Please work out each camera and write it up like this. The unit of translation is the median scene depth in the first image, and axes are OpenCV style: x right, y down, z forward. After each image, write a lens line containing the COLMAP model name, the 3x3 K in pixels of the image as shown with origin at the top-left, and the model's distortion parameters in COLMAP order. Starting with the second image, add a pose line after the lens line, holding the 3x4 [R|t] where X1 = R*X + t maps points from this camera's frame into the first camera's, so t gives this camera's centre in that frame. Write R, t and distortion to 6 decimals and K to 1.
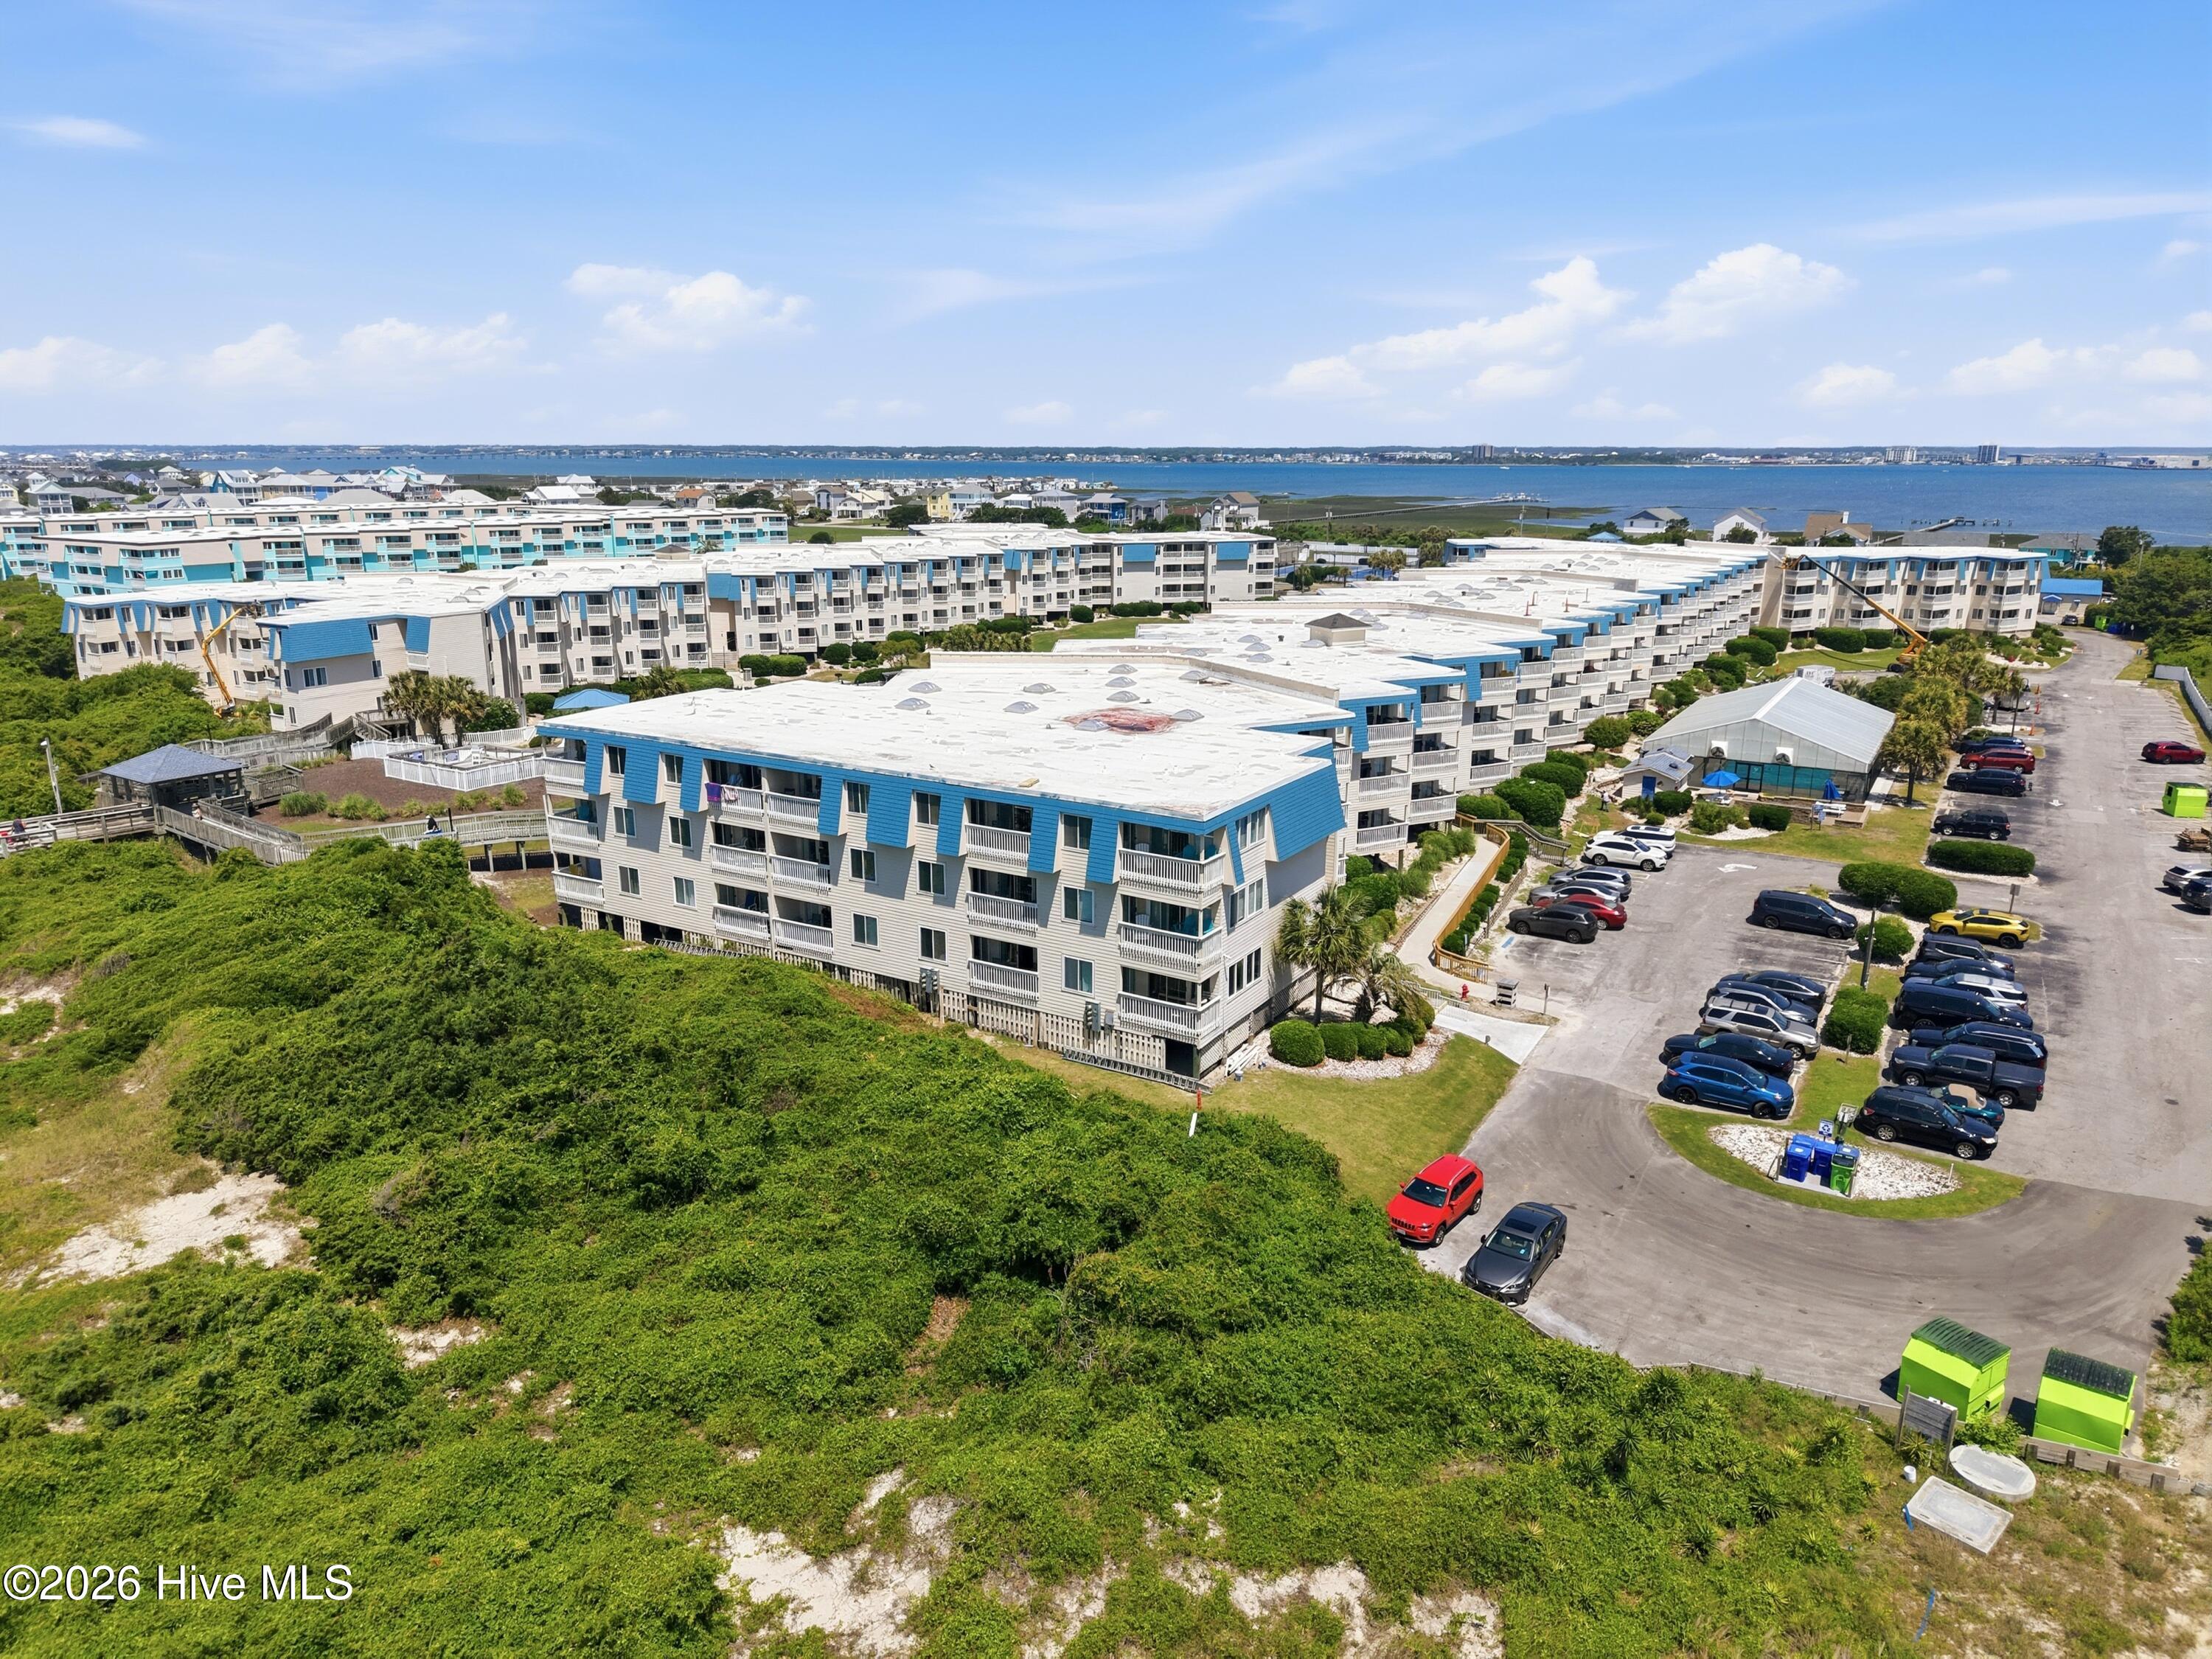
lens RADIAL K [[1477.0, 0, 1106.0], [0, 1477.0, 829.5], [0, 0, 1]] dist [0.032881, -0.040076]
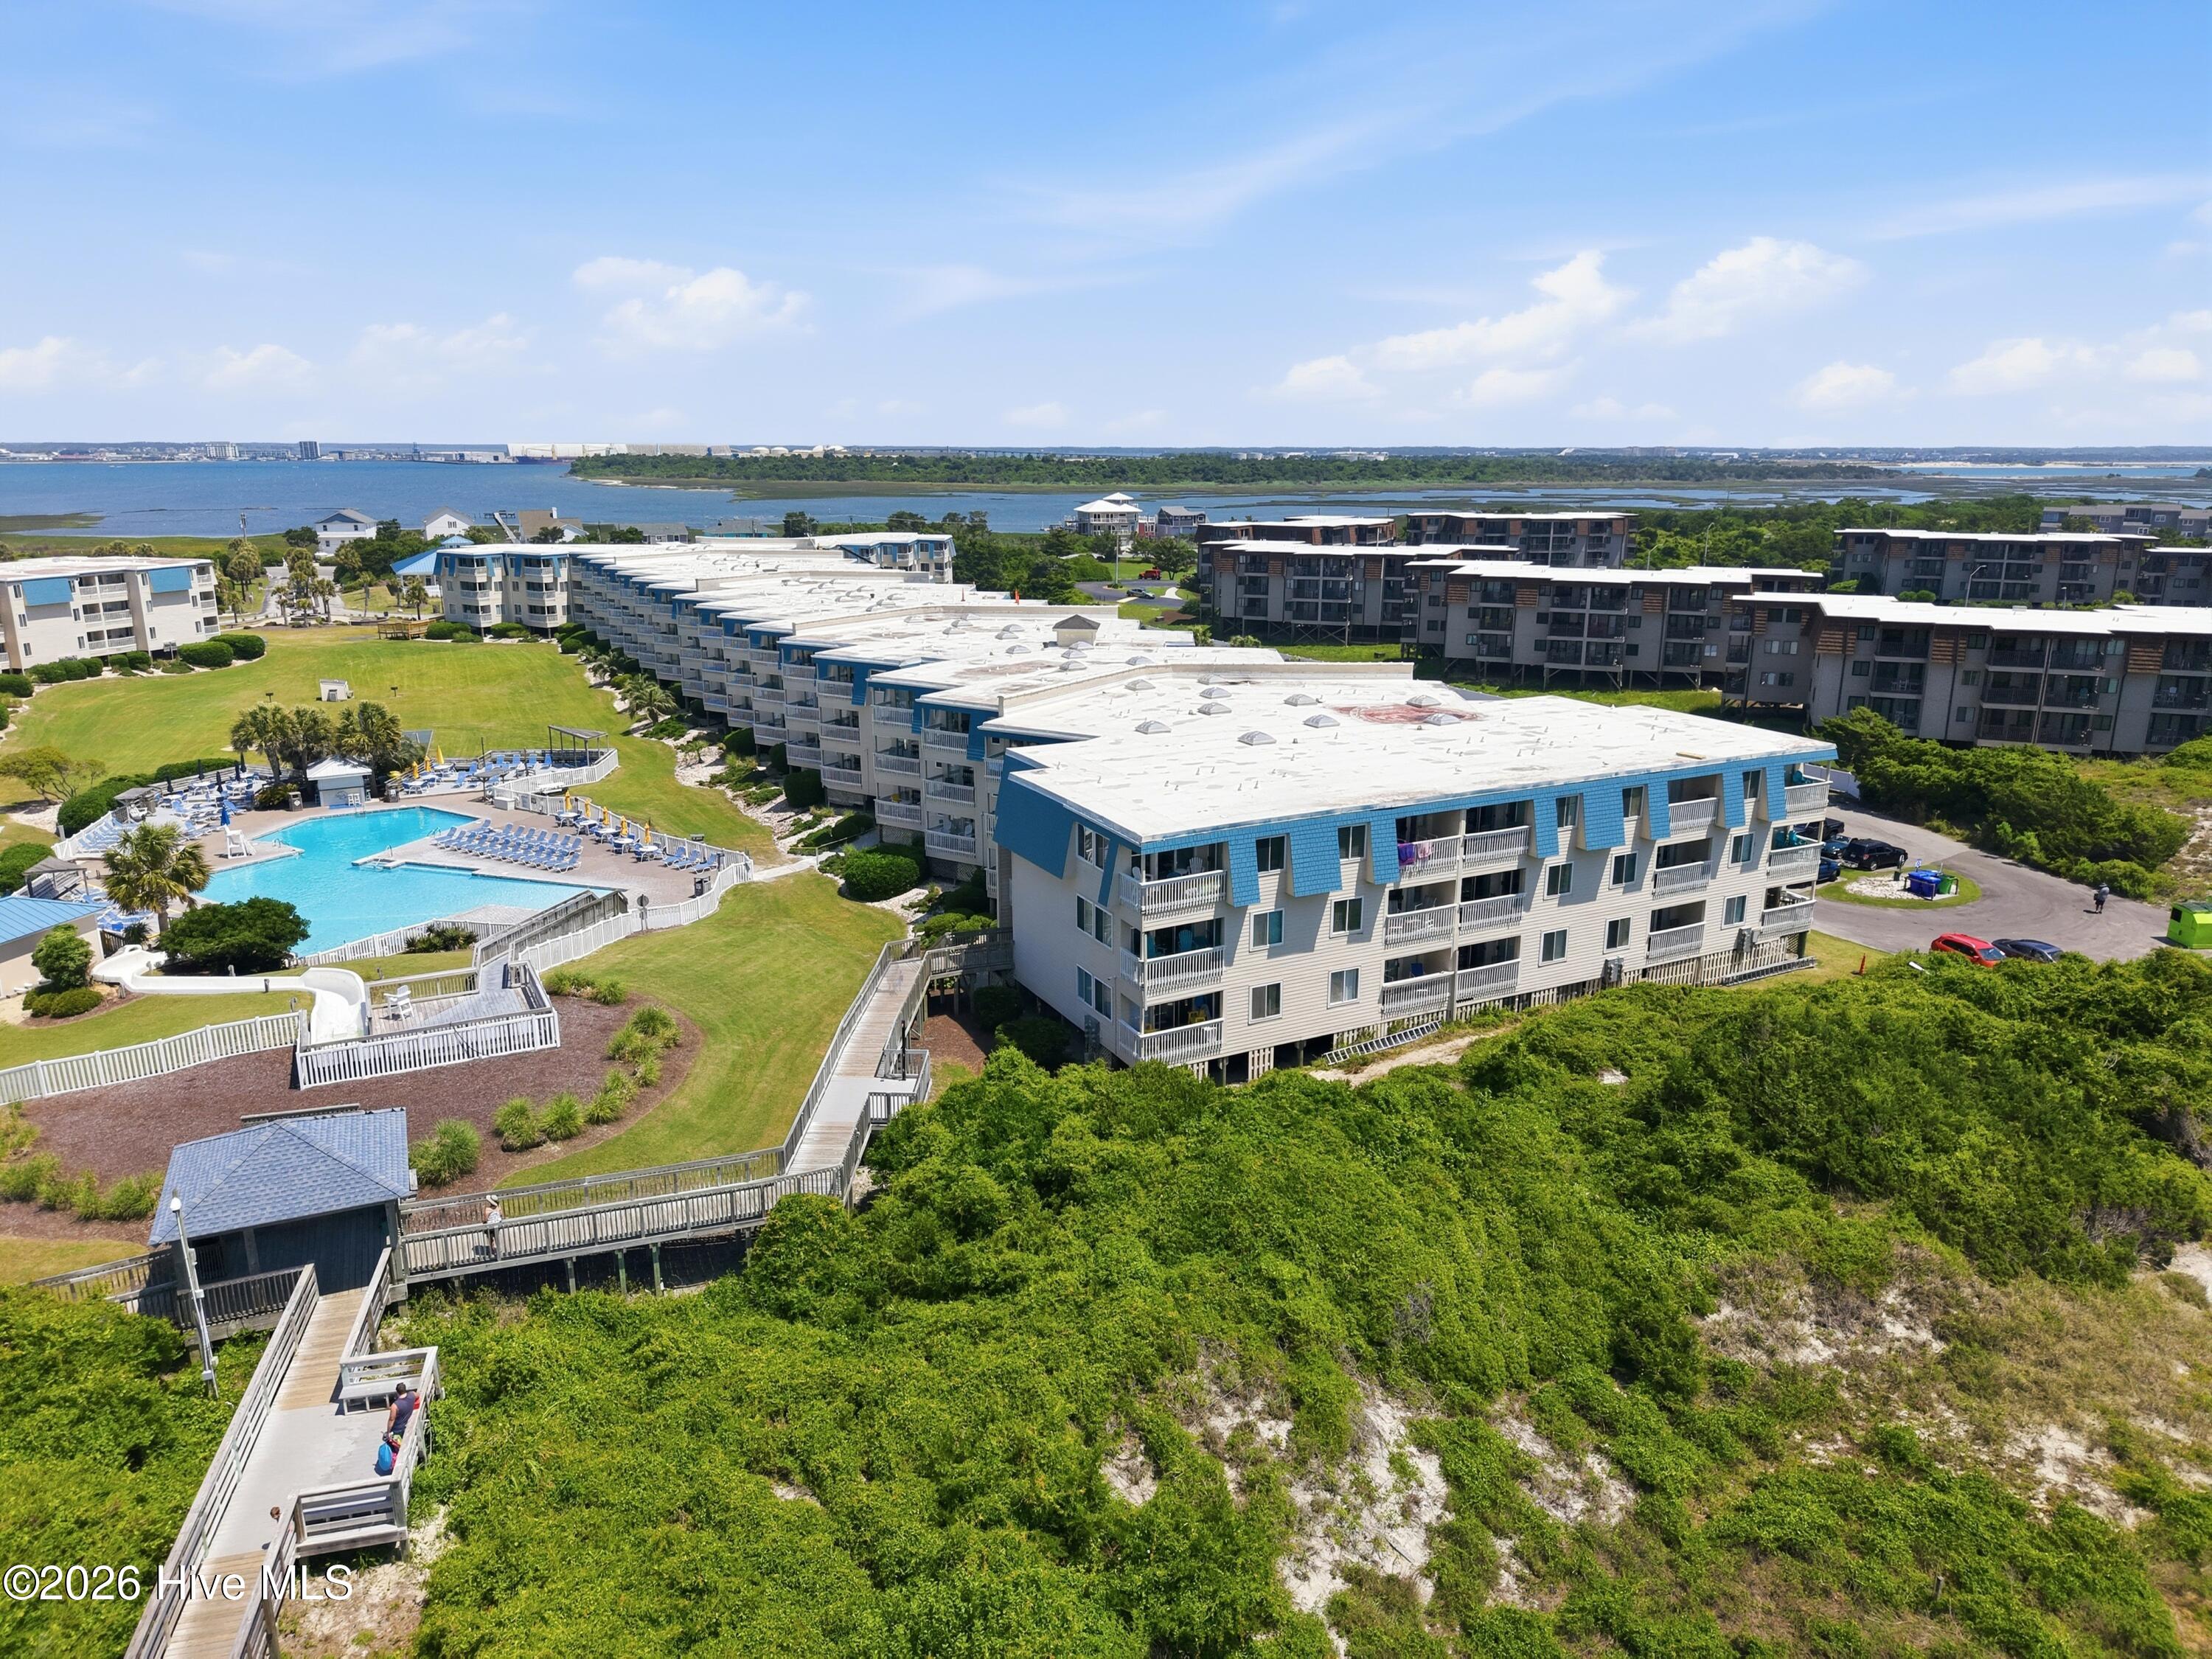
lens RADIAL K [[1477.0, 0, 1106.0], [0, 1477.0, 829.5], [0, 0, 1]] dist [0.032881, -0.040076]
pose [[0.512360, -0.213336, 0.831850, -1.071868], [0.211355, 0.970183, 0.118634, -0.179076], [-0.832356, 0.115033, 0.542173, 0.675725]]
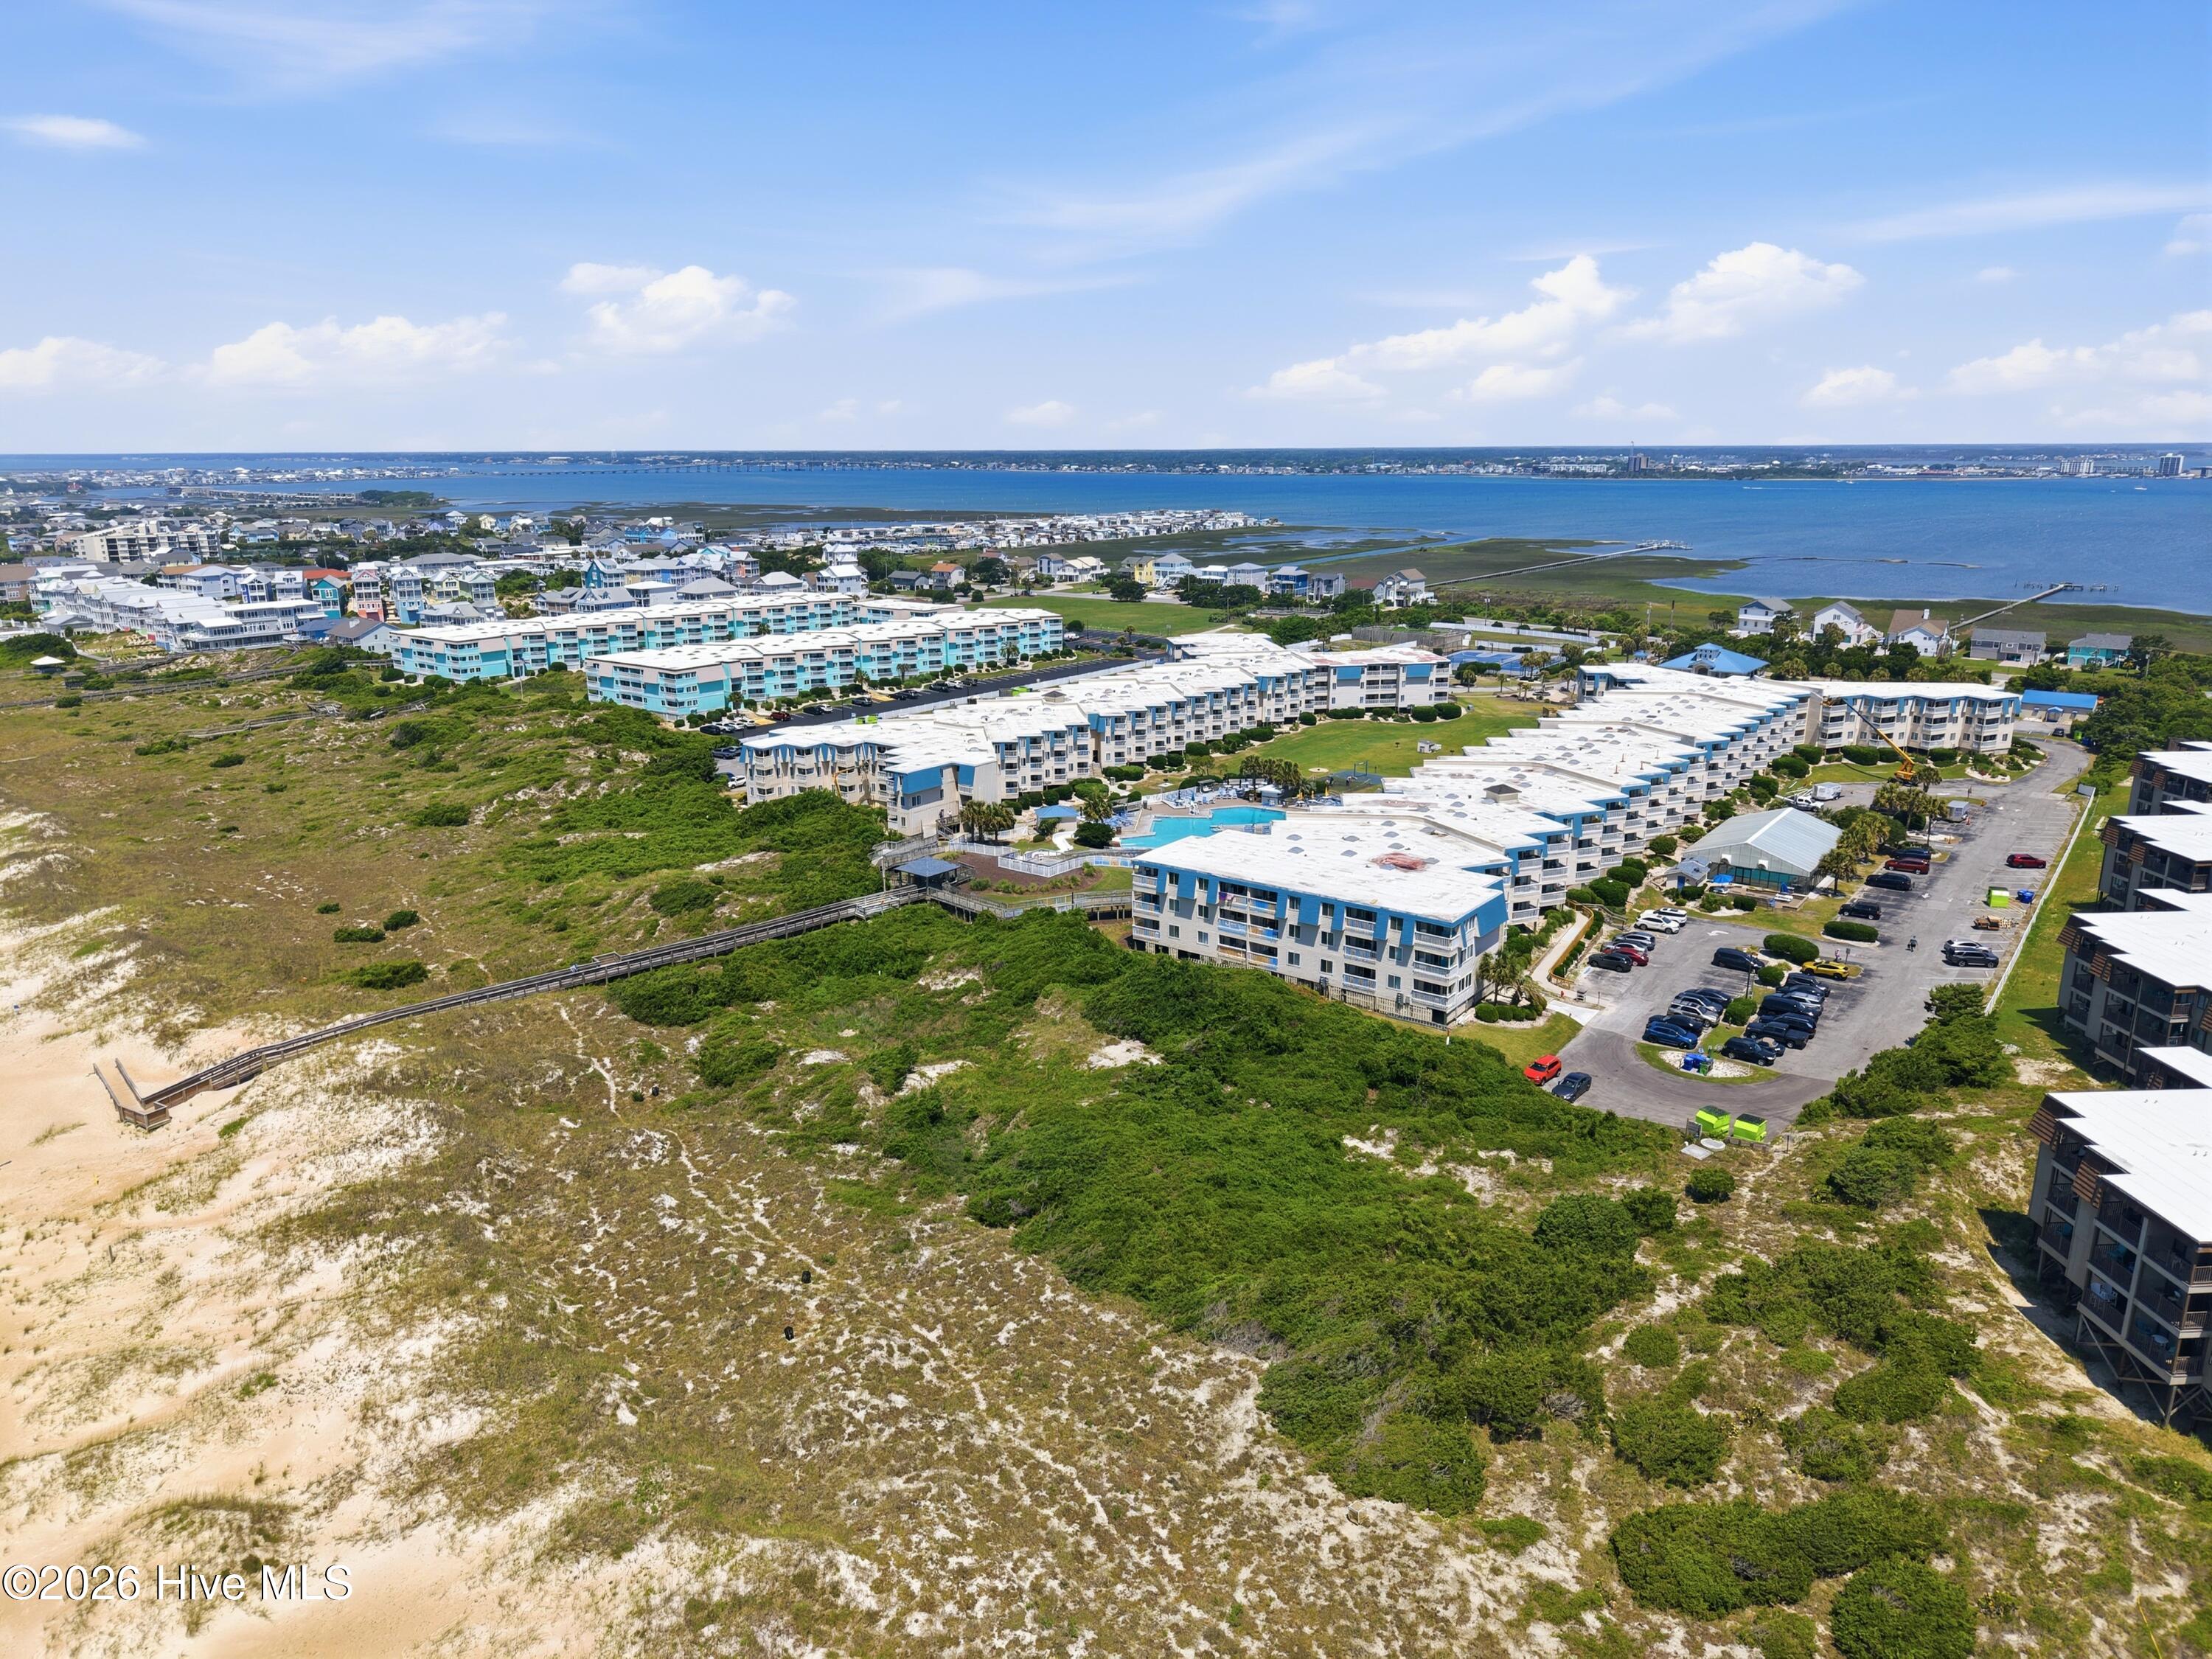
lens RADIAL K [[1470.8, 0, 1106.0], [0, 1470.8, 829.5], [0, 0, 1]] dist [0.066971, -0.098113]
pose [[0.995496, 0.018146, -0.093049, -0.235879], [-0.017997, 0.999835, 0.002435, -0.130605], [0.093078, -0.000749, 0.995659, -1.282205]]
